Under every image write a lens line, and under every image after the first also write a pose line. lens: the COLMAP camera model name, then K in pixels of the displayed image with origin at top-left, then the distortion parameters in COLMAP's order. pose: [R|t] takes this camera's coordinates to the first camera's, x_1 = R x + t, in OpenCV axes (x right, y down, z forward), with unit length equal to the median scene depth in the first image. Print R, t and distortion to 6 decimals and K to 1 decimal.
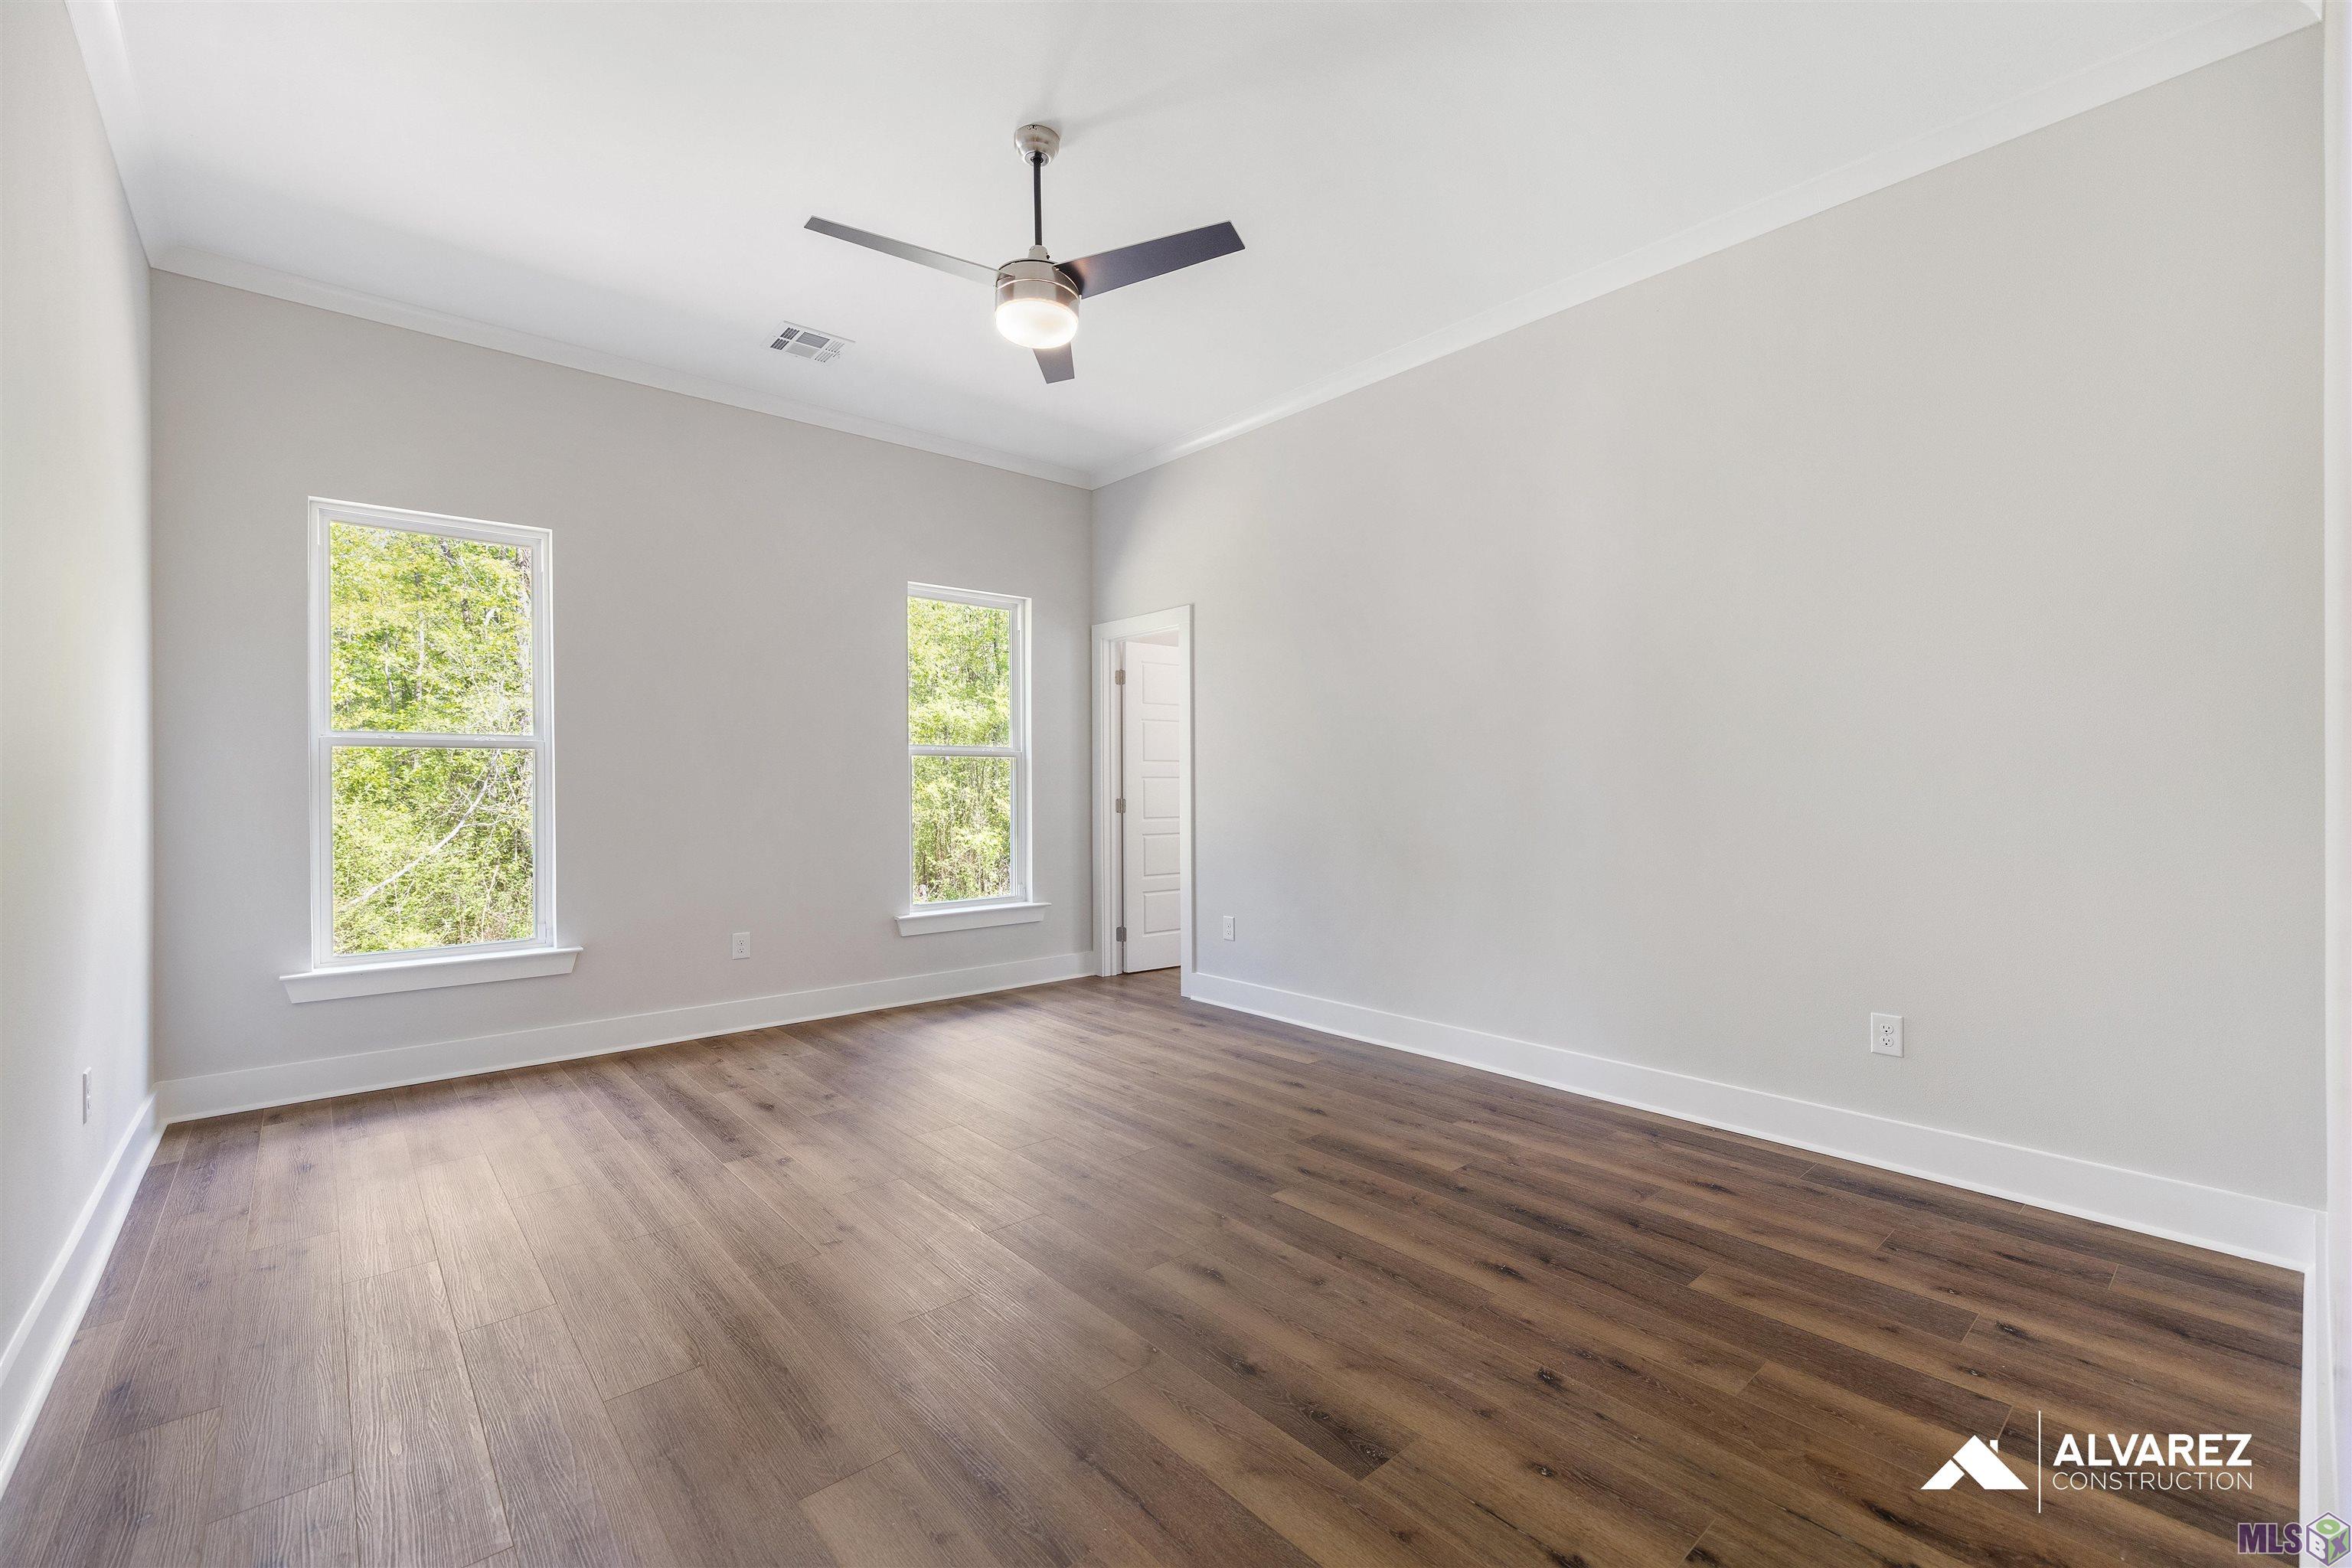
lens RADIAL K [[999.9, 0, 1169.5], [0, 999.9, 787.9], [0, 0, 1]] dist [-0.001031, -0.000131]
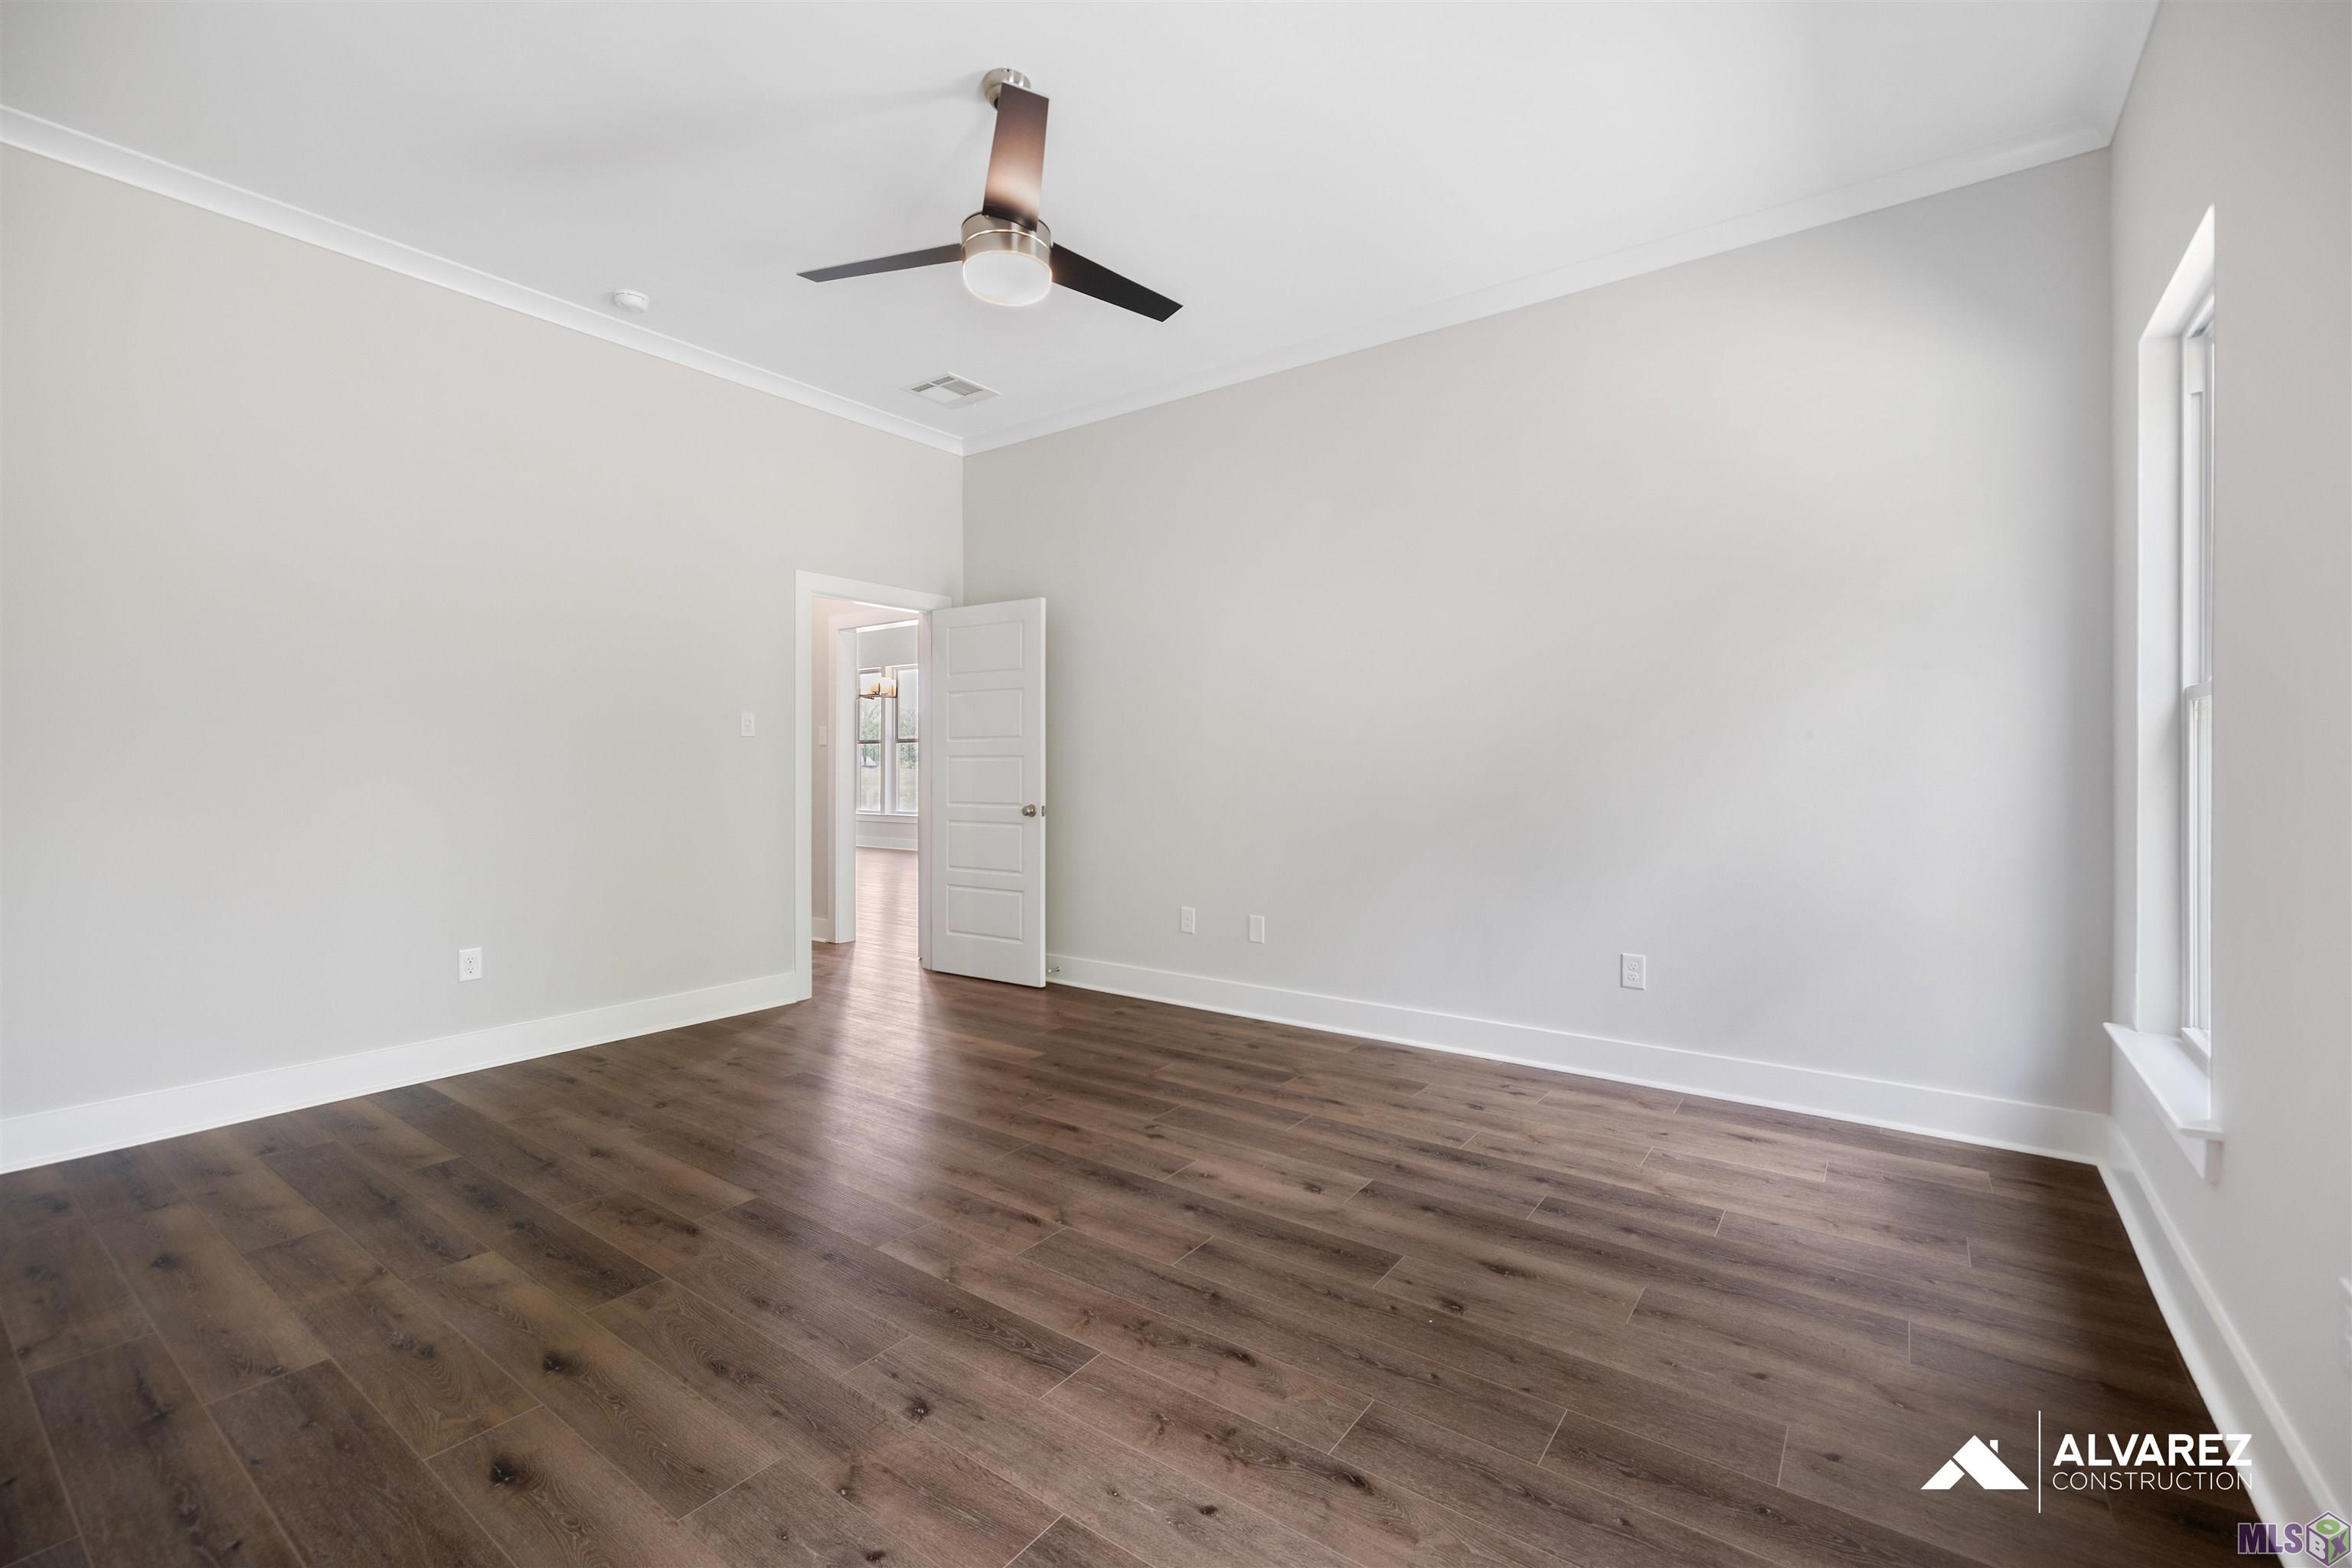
lens RADIAL K [[999.9, 0, 1174.3], [0, 999.9, 772.4], [0, 0, 1]] dist [-0.001031, -0.000131]
pose [[-0.974599, 0.003353, -0.223930, -0.069470], [0.002132, 0.999982, 0.005695, -0.001049], [0.223945, 0.005073, -0.974589, 1.874531]]
